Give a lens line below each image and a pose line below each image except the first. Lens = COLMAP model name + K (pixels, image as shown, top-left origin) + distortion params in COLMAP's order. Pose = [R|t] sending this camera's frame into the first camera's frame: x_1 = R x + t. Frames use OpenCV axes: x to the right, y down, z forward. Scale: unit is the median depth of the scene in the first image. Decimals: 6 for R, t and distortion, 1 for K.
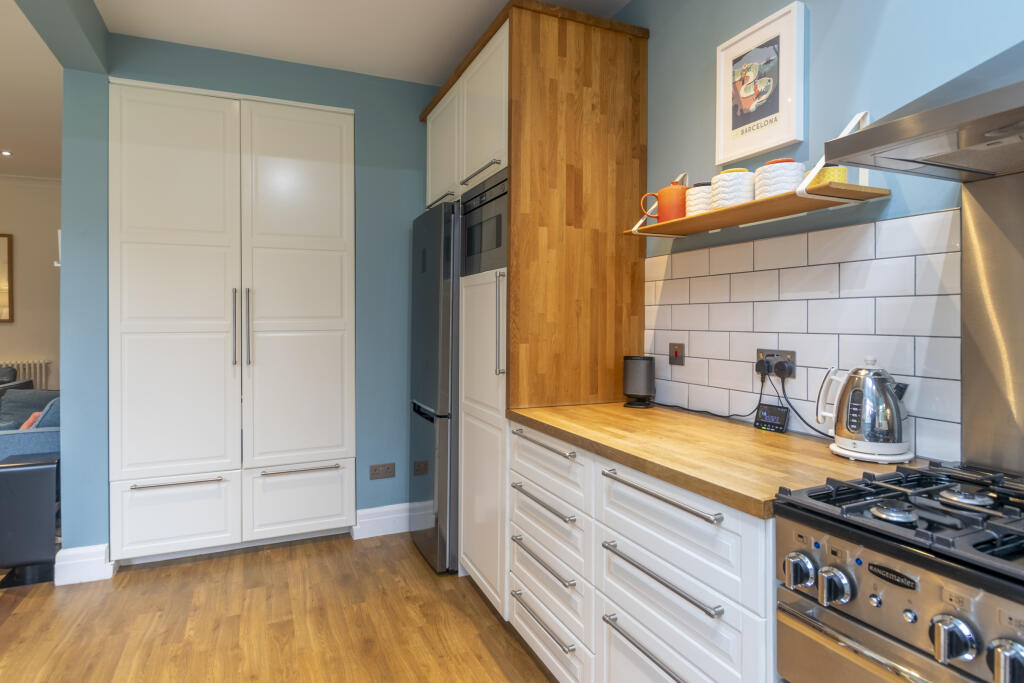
lens RADIAL K [[578.7, 0, 512.3], [0, 578.7, 316.5], [0, 0, 1]] dist [-0.004769, -0.001729]
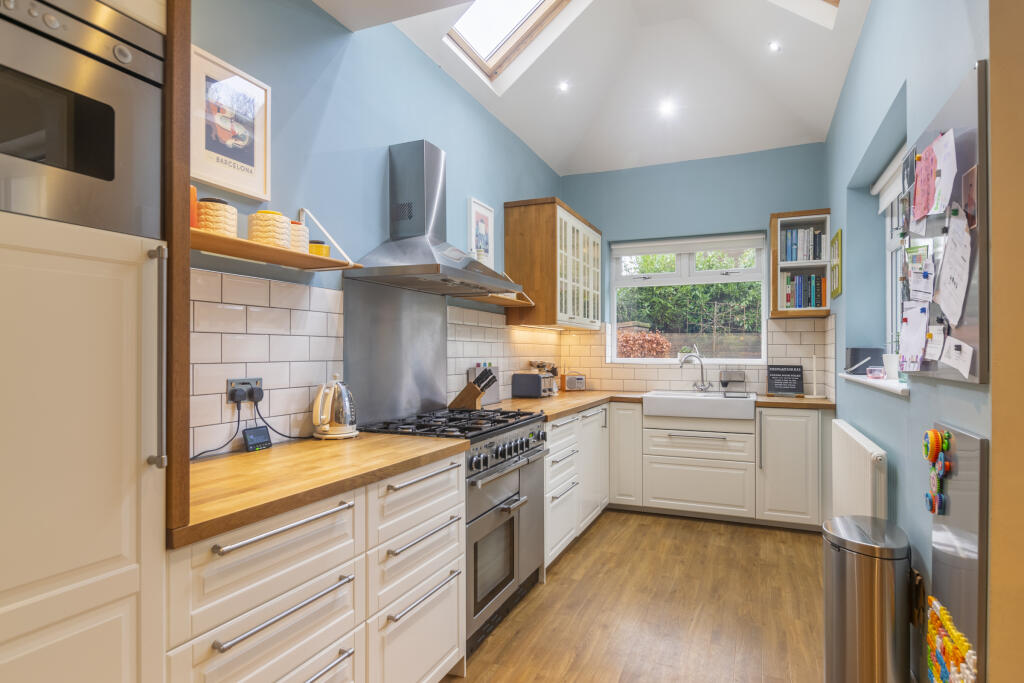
lens RADIAL K [[553.0, 0, 513.0], [0, 553.0, 346.7], [0, 0, 1]] dist [-0.001692, -0.000719]
pose [[-0.677265, 0.008824, 0.735686, -0.646107], [0.000659, 0.999935, -0.011386, 0.009303], [-0.735739, -0.007227, -0.677227, 1.302571]]
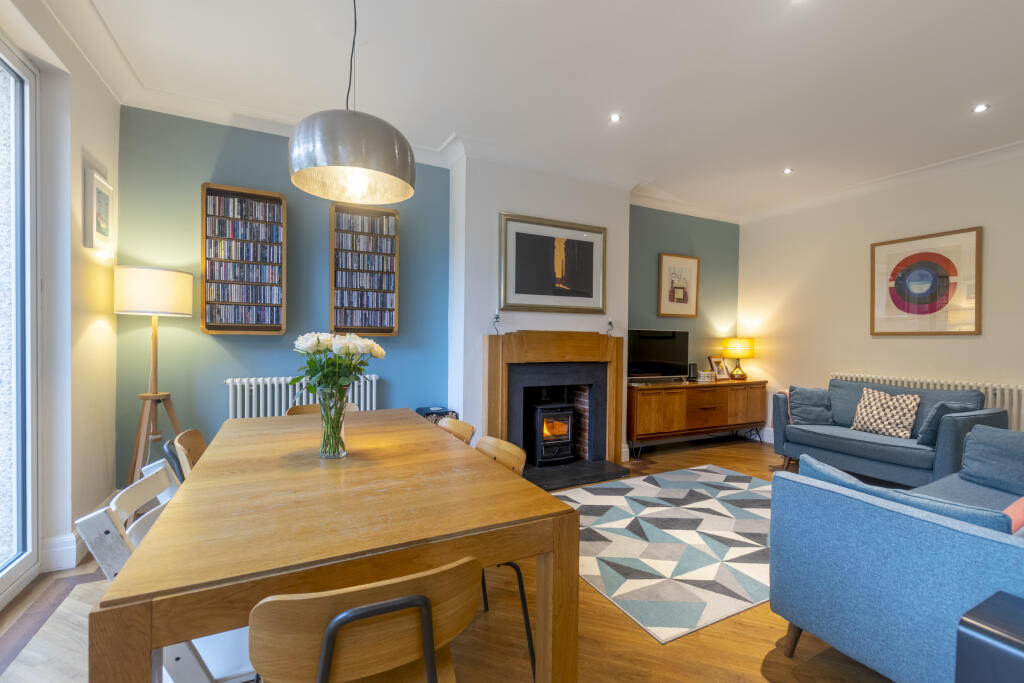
lens RADIAL K [[438.0, 0, 514.3], [0, 438.0, 343.4], [0, 0, 1]] dist [0.000992, 0.000112]
pose [[0.056068, 0.017851, -0.998267, -0.758133], [-0.013253, 0.999765, 0.017133, 0.053157], [0.998339, 0.012270, 0.056291, 0.820550]]
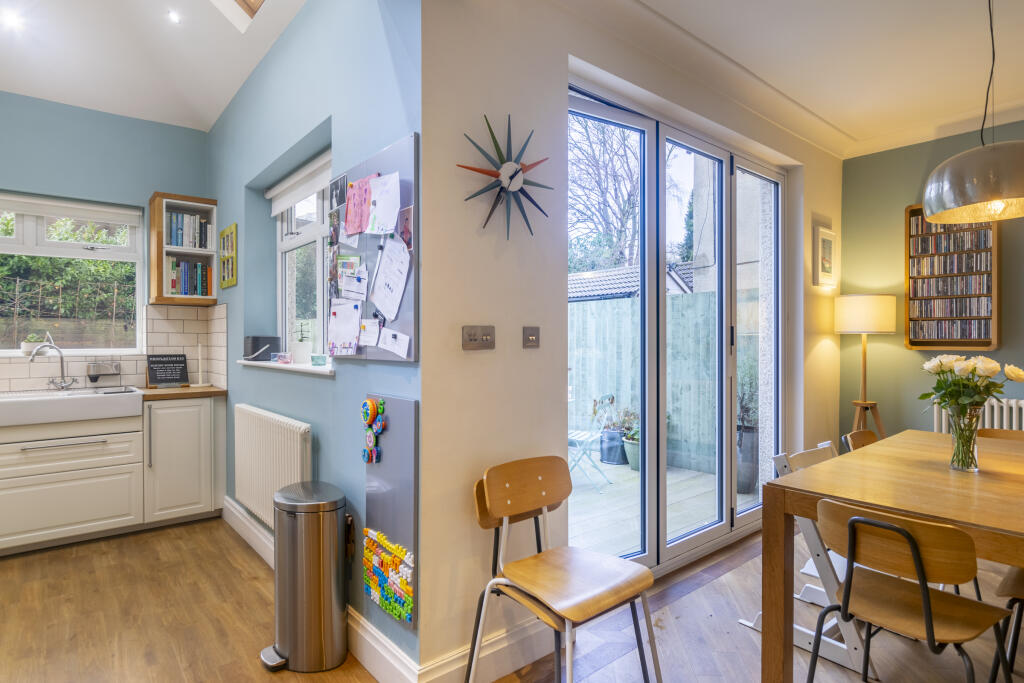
lens RADIAL K [[558.4, 0, 512.0], [0, 558.4, 341.5], [0, 0, 1]] dist [-0.003272, -0.001275]
pose [[-0.961358, 0.007706, -0.275195, -0.365564], [0.006734, 0.999967, 0.004474, 0.008691], [0.275221, 0.002448, -0.961378, 1.428701]]
